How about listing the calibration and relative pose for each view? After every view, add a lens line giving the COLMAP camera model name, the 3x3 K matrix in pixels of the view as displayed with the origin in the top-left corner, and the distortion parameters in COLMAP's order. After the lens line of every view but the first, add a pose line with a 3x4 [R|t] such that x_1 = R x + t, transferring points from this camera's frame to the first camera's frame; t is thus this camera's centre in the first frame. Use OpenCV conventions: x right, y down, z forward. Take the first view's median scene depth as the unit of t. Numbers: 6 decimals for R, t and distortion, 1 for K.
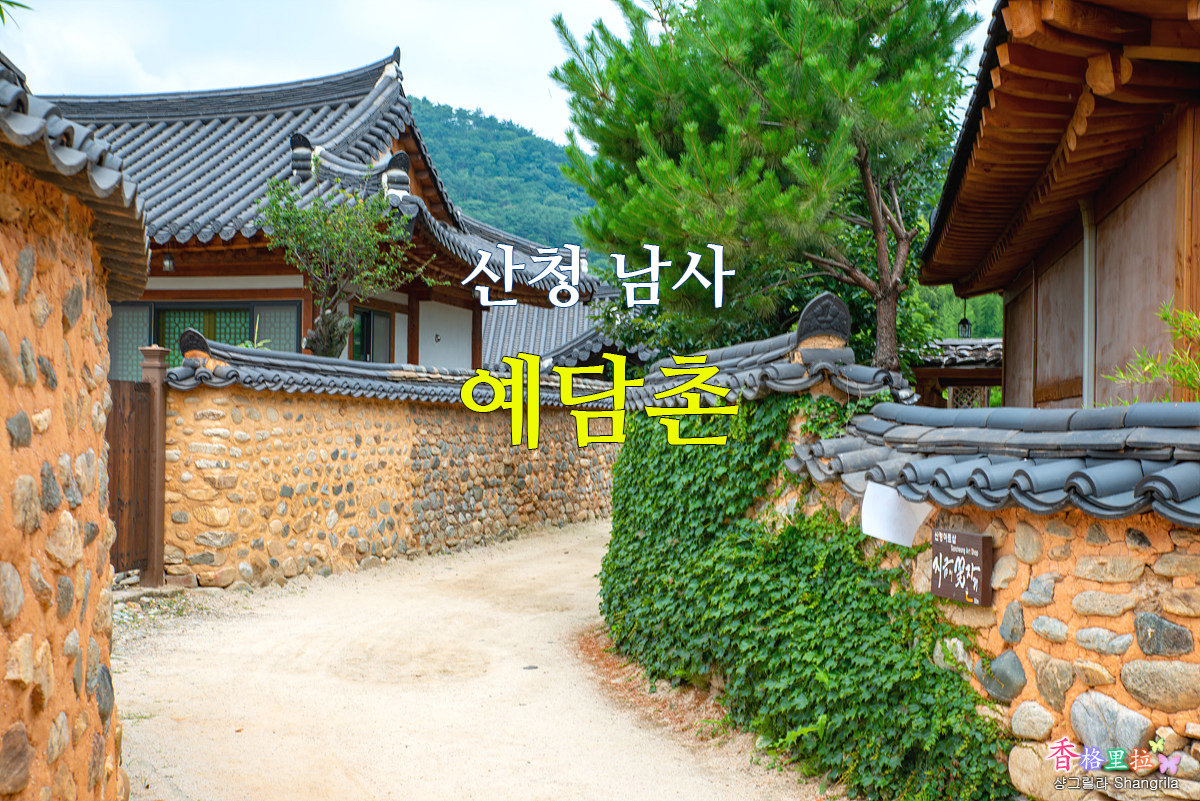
lens RADIAL K [[1560.5, 0, 597.8], [0, 1560.5, 408.8], [0, 0, 1]] dist [0.087363, 0.000000]
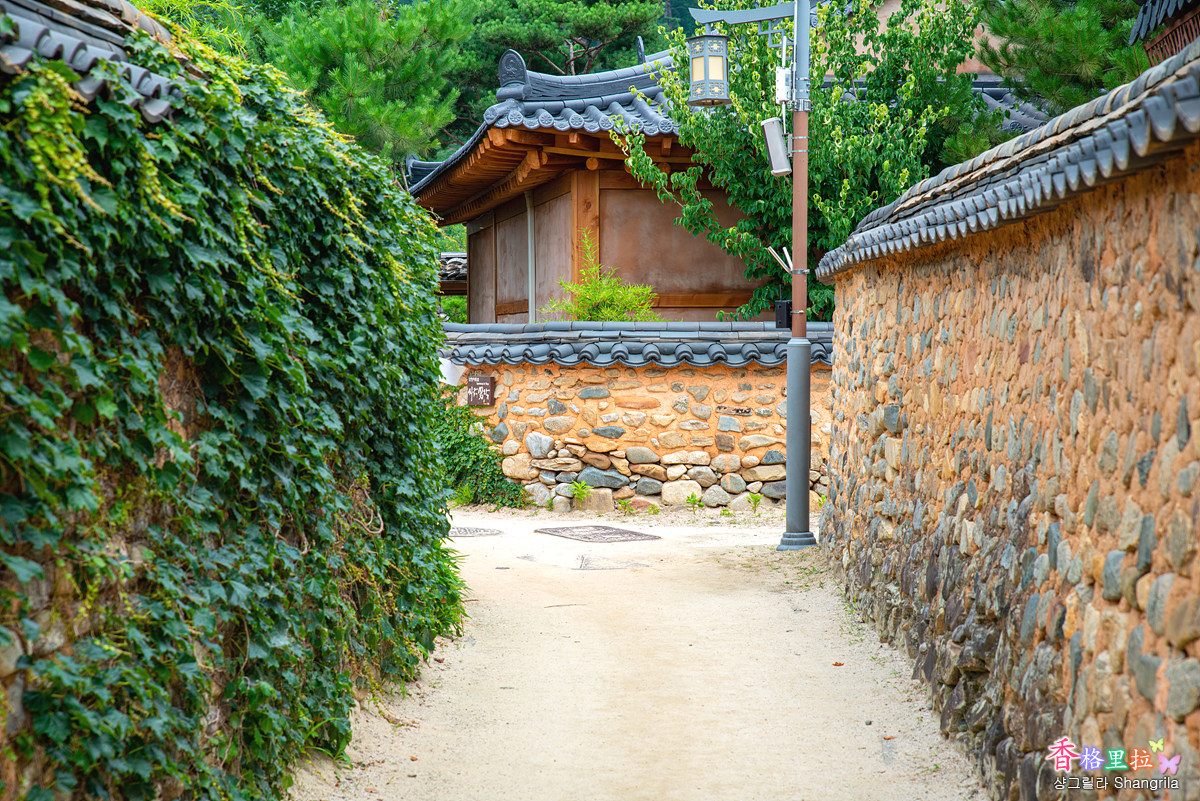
lens RADIAL K [[2408.6, 0, 600.4], [0, 2408.6, 401.4], [0, 0, 1]] dist [0.035208, 0.000000]
pose [[0.946450, -0.026040, 0.321799, -0.771708], [0.013906, 0.999105, 0.039948, -0.026862], [-0.322551, -0.033334, 0.945965, -2.509142]]
